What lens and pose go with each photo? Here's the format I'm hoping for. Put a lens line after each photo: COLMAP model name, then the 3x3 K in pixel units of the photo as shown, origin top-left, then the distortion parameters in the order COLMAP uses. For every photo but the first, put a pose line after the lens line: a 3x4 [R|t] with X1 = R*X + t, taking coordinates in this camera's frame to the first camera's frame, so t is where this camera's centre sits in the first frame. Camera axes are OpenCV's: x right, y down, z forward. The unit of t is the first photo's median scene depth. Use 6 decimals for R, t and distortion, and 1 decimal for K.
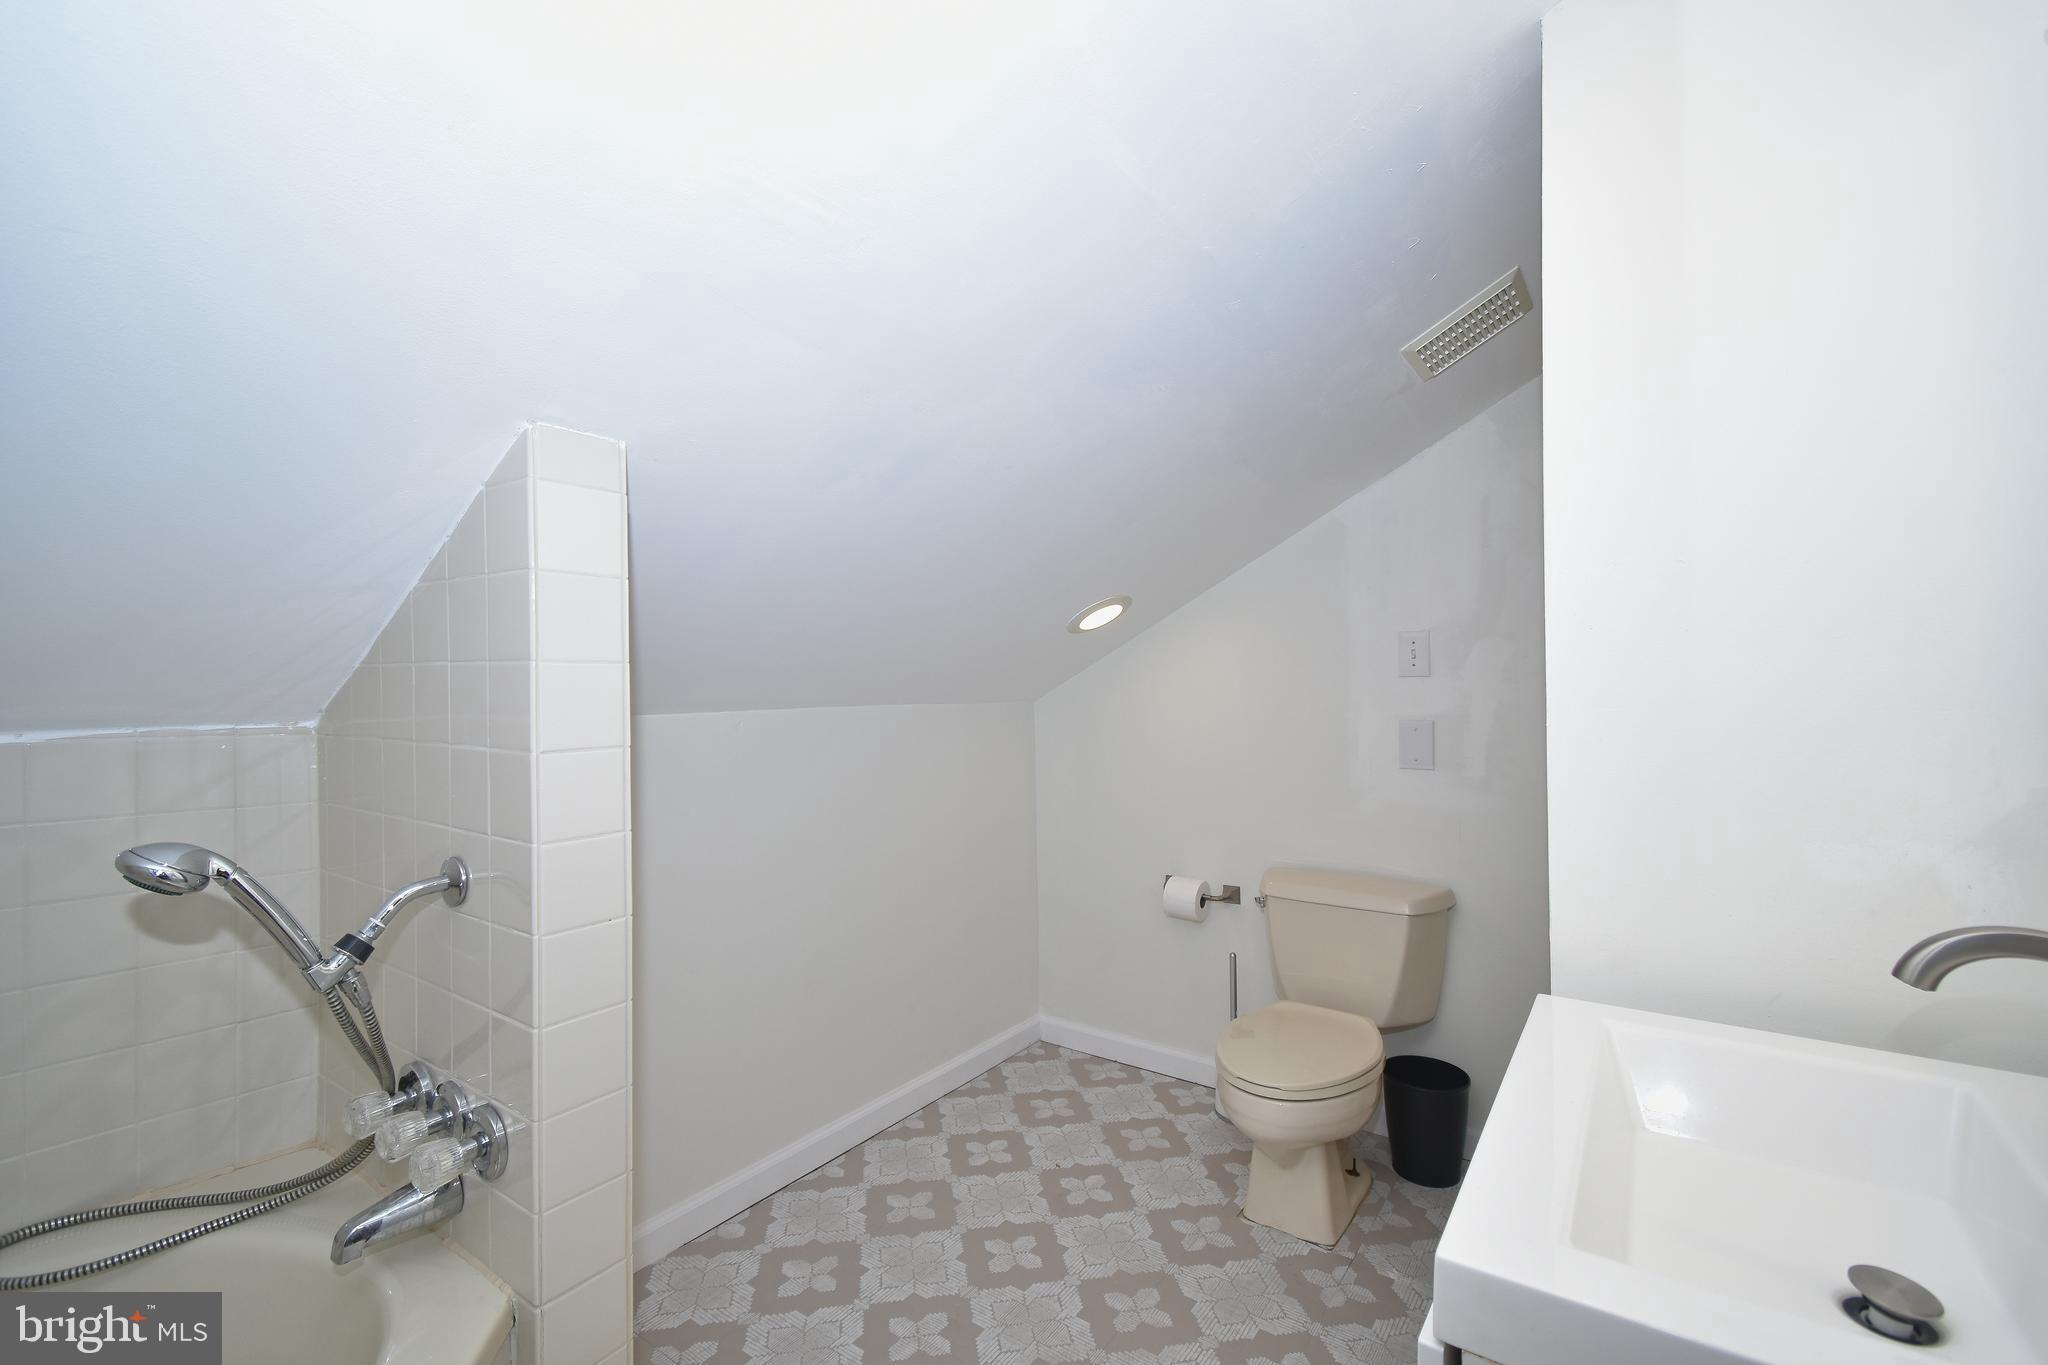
lens RADIAL K [[896.0, 0, 1023.7], [0, 896.0, 681.2], [0, 0, 1]] dist [0.001342, 0.000028]
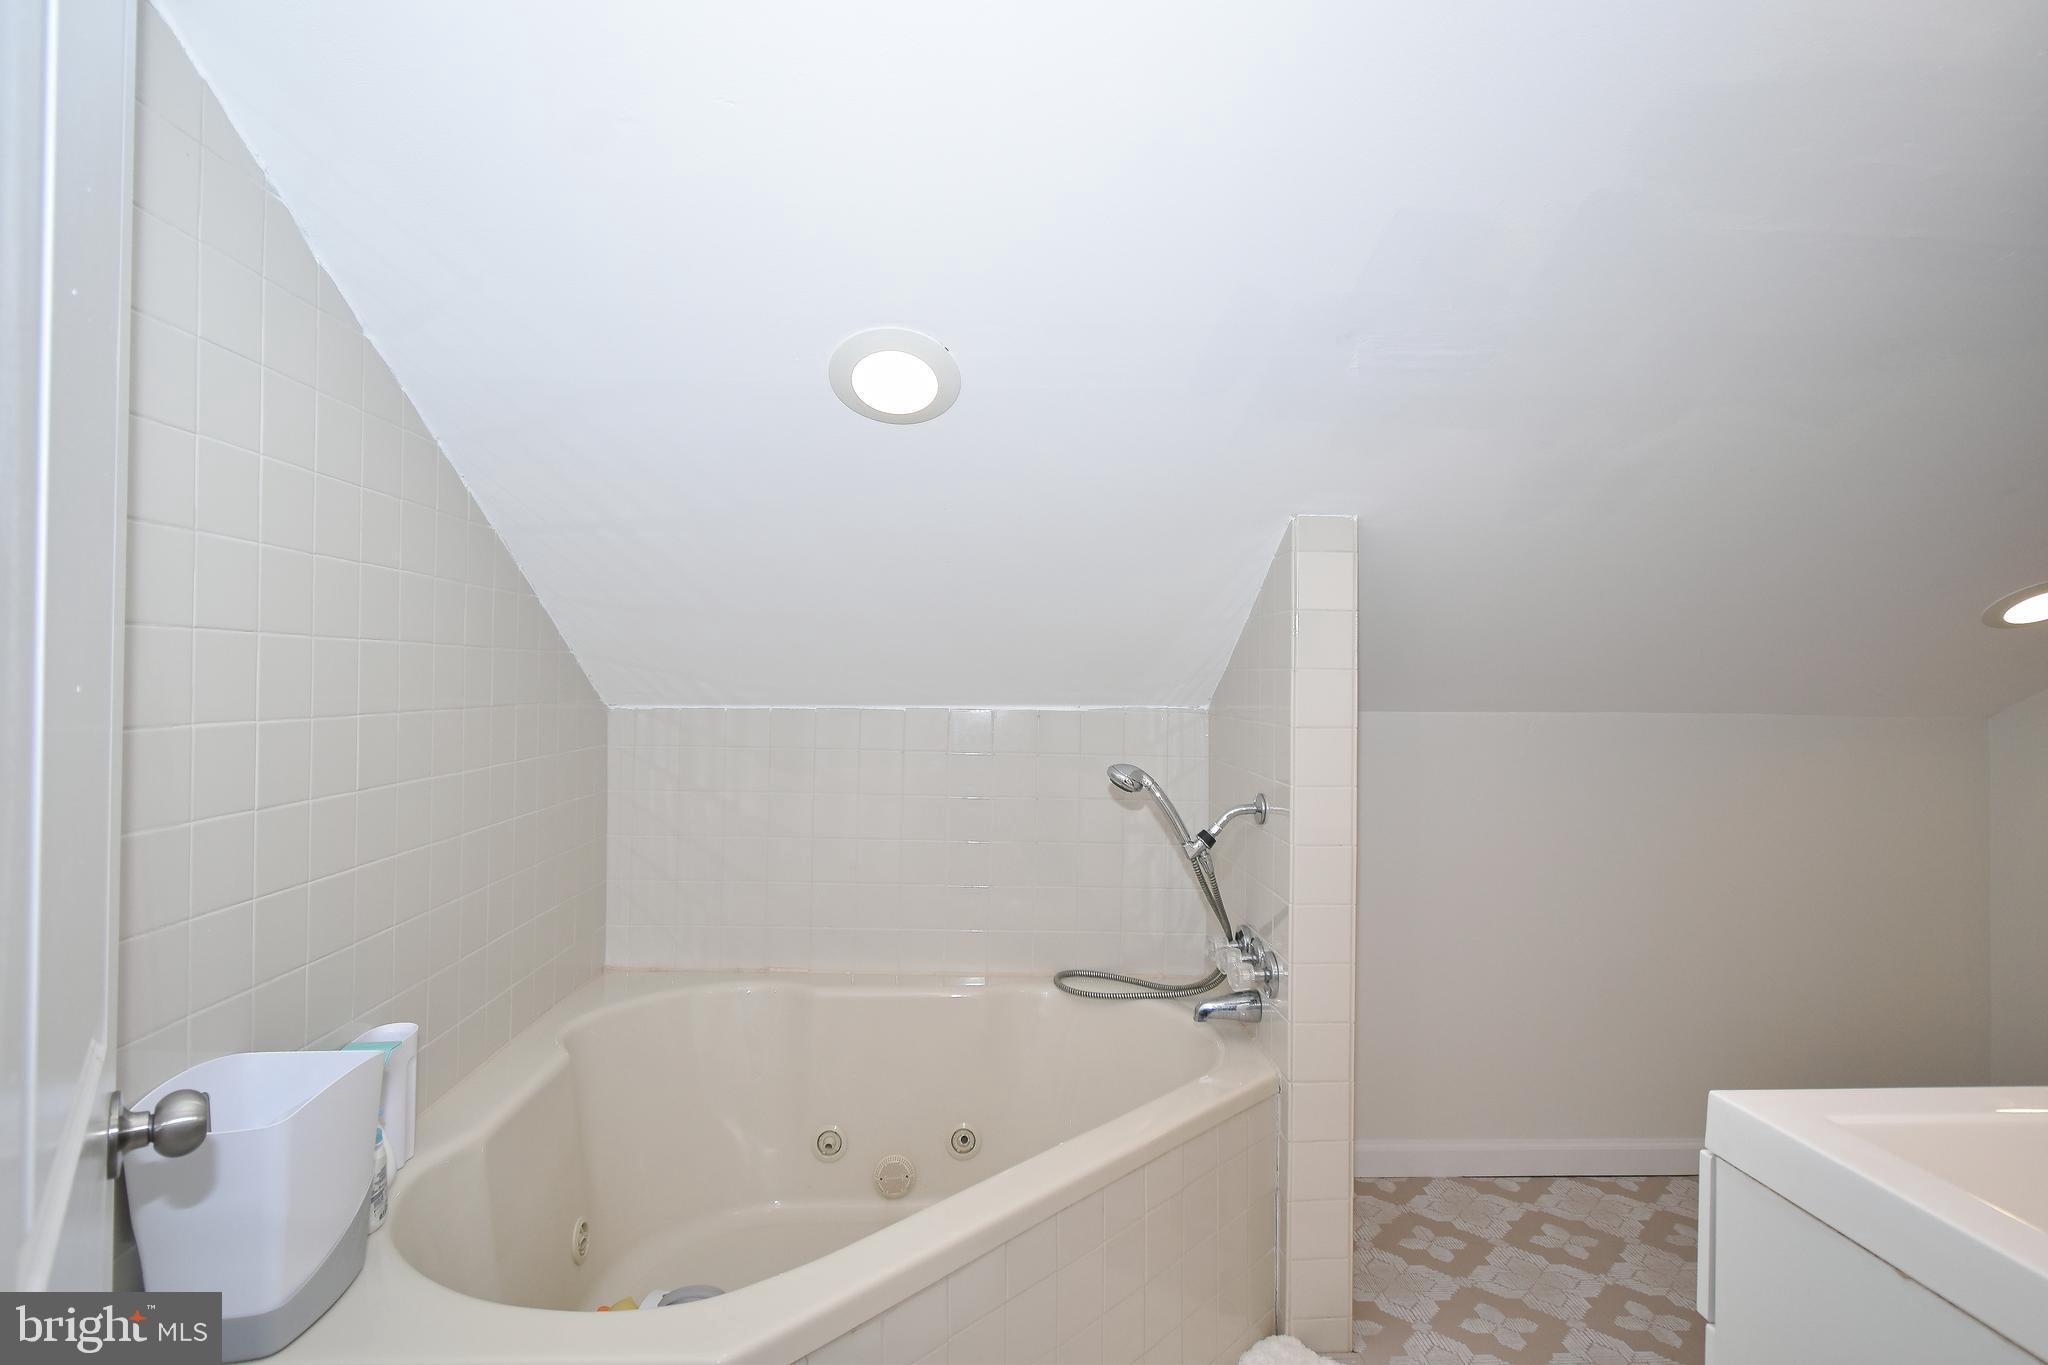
lens RADIAL K [[1062.5, 0, 1022.8], [0, 1062.5, 678.5], [0, 0, 1]] dist [0.004385, -0.000834]
pose [[0.614409, 0.009924, -0.788925, 0.574998], [-0.010765, 0.999933, 0.004195, -0.007060], [0.788914, 0.005916, 0.614475, -0.468842]]
